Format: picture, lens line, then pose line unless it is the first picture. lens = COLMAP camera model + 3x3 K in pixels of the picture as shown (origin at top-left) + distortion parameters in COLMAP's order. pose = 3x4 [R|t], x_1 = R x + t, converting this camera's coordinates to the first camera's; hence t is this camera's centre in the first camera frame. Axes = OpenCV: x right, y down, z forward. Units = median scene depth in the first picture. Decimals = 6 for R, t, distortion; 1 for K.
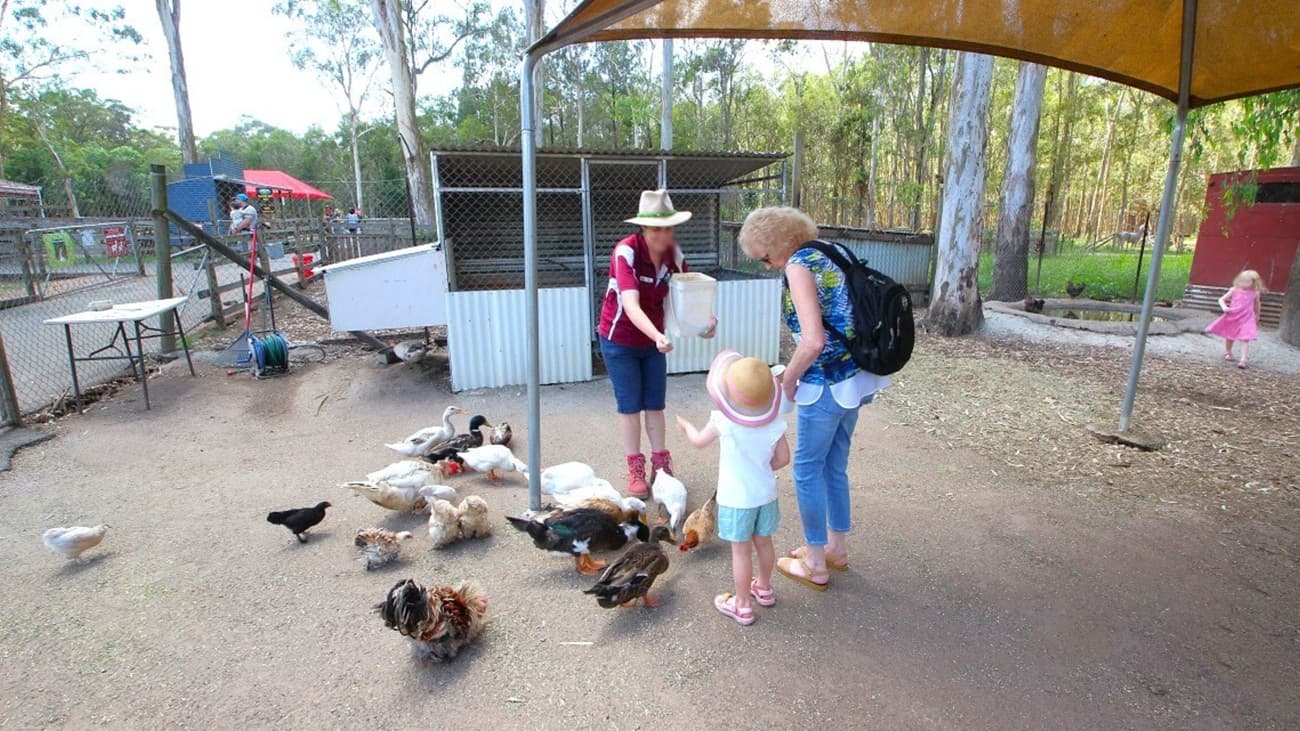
lens RADIAL K [[608.9, 0, 652.4], [0, 608.9, 376.0], [0, 0, 1]] dist [-0.003779, -0.015046]
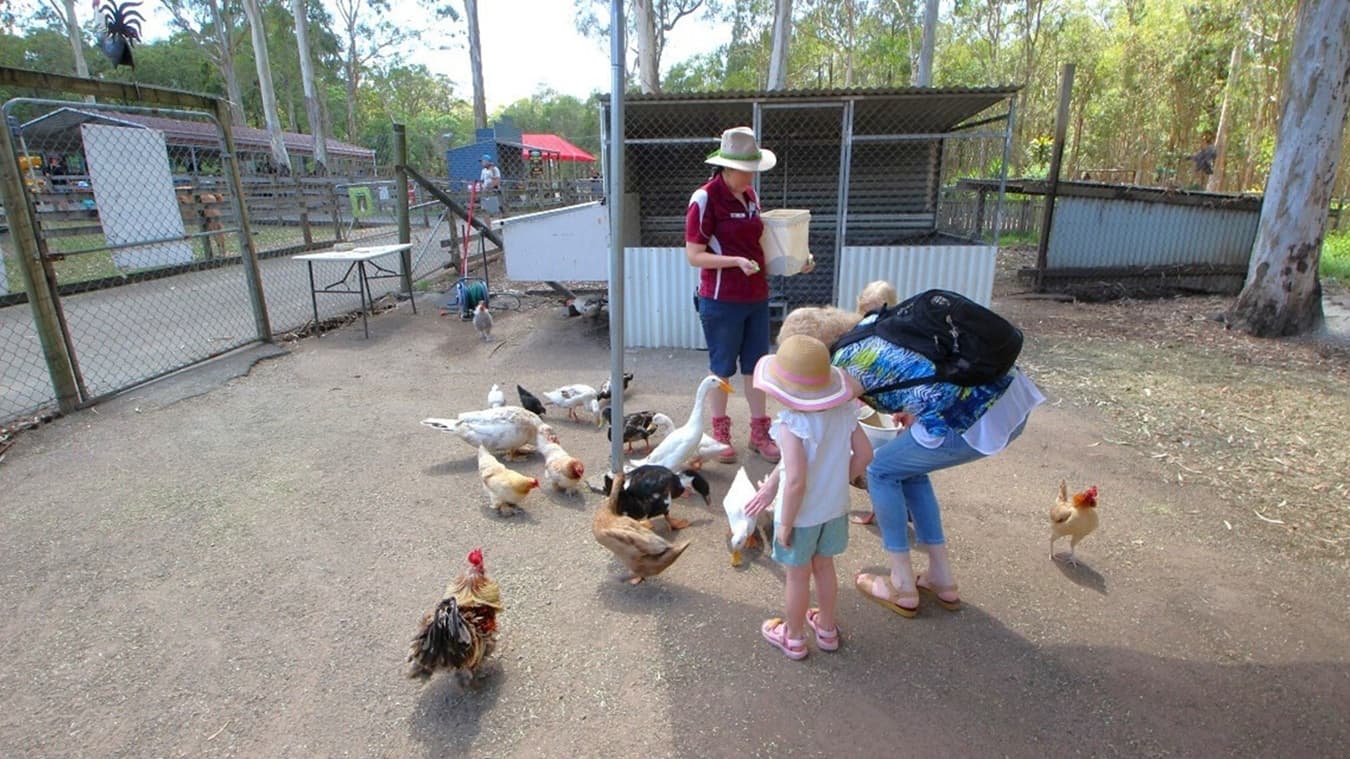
lens RADIAL K [[632.3, 0, 678.0], [0, 632.3, 382.3], [0, 0, 1]] dist [-0.003779, -0.015046]
pose [[0.931247, 0.109132, -0.347663, 0.103011], [-0.089948, 0.993419, 0.070903, -0.000893], [0.353113, -0.034756, 0.934935, 0.047087]]
